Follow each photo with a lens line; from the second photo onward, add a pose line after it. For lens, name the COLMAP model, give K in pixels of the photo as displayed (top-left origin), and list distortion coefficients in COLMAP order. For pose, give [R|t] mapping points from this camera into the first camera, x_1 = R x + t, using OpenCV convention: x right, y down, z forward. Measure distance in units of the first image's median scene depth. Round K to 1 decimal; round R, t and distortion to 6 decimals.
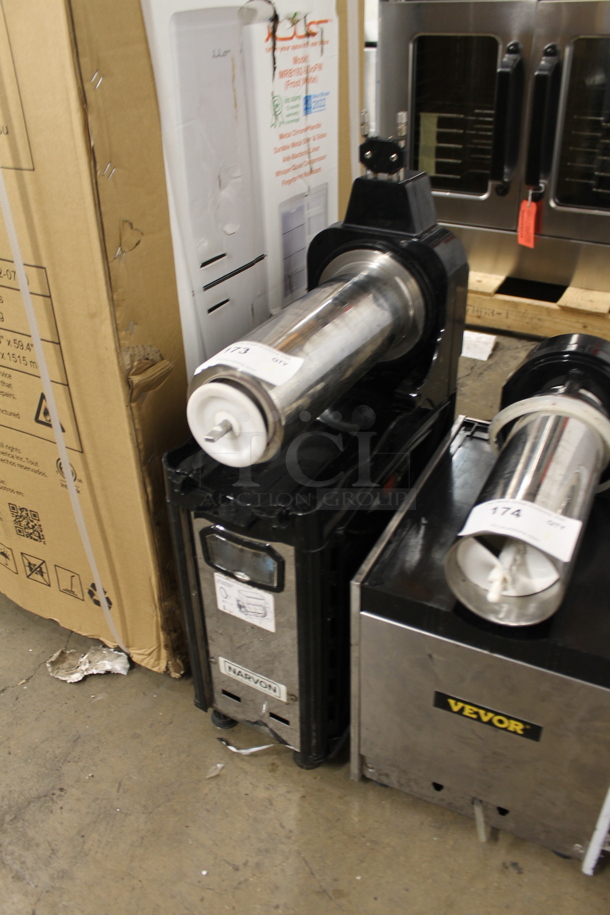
lens RADIAL K [[738.1, 0, 302.0], [0, 738.1, 453.2], [0, 0, 1]] dist [-0.139101, 0.086309]
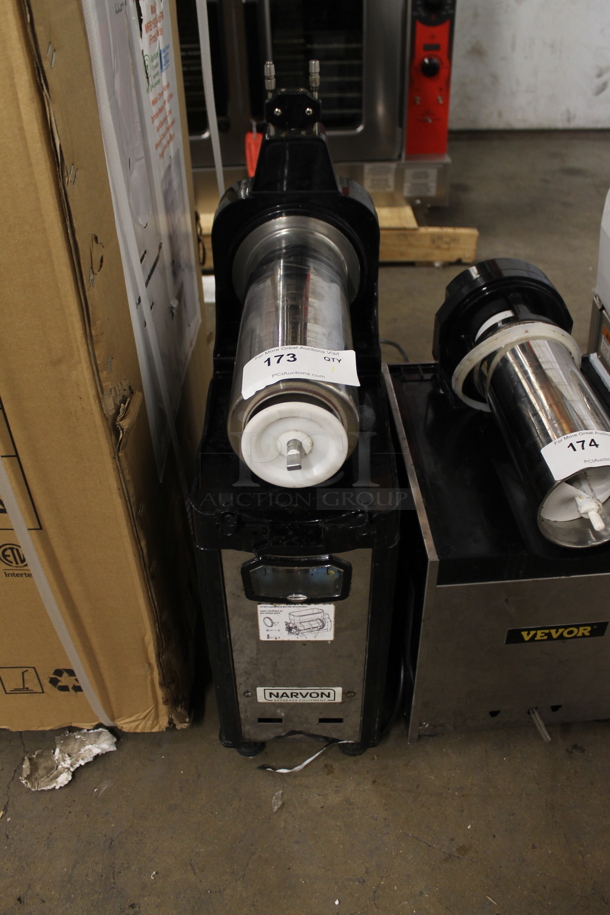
lens RADIAL K [[738.1, 0, 289.5], [0, 738.1, 449.8], [0, 0, 1]] dist [-0.139101, 0.086309]
pose [[0.873292, -0.300485, 0.383497, -0.346765], [0.270713, 0.953729, 0.130823, -0.116515], [-0.405063, -0.010429, 0.914229, 0.157470]]
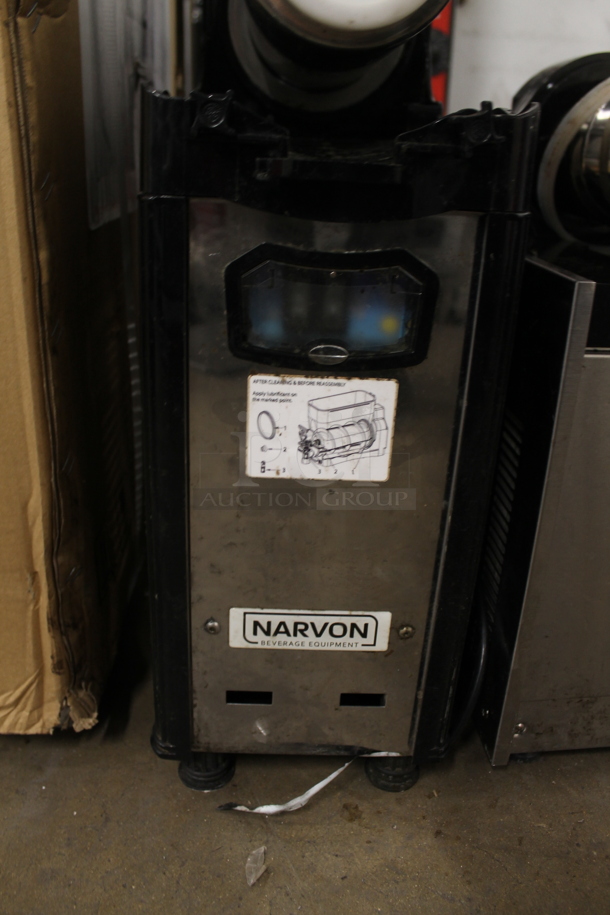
lens RADIAL K [[738.1, 0, 289.2], [0, 738.1, 451.2], [0, 0, 1]] dist [-0.139101, 0.086309]
pose [[0.856275, -0.149757, 0.494334, -0.311567], [0.230297, 0.967345, -0.105860, 0.244910], [-0.462338, 0.204488, 0.862802, 0.559283]]
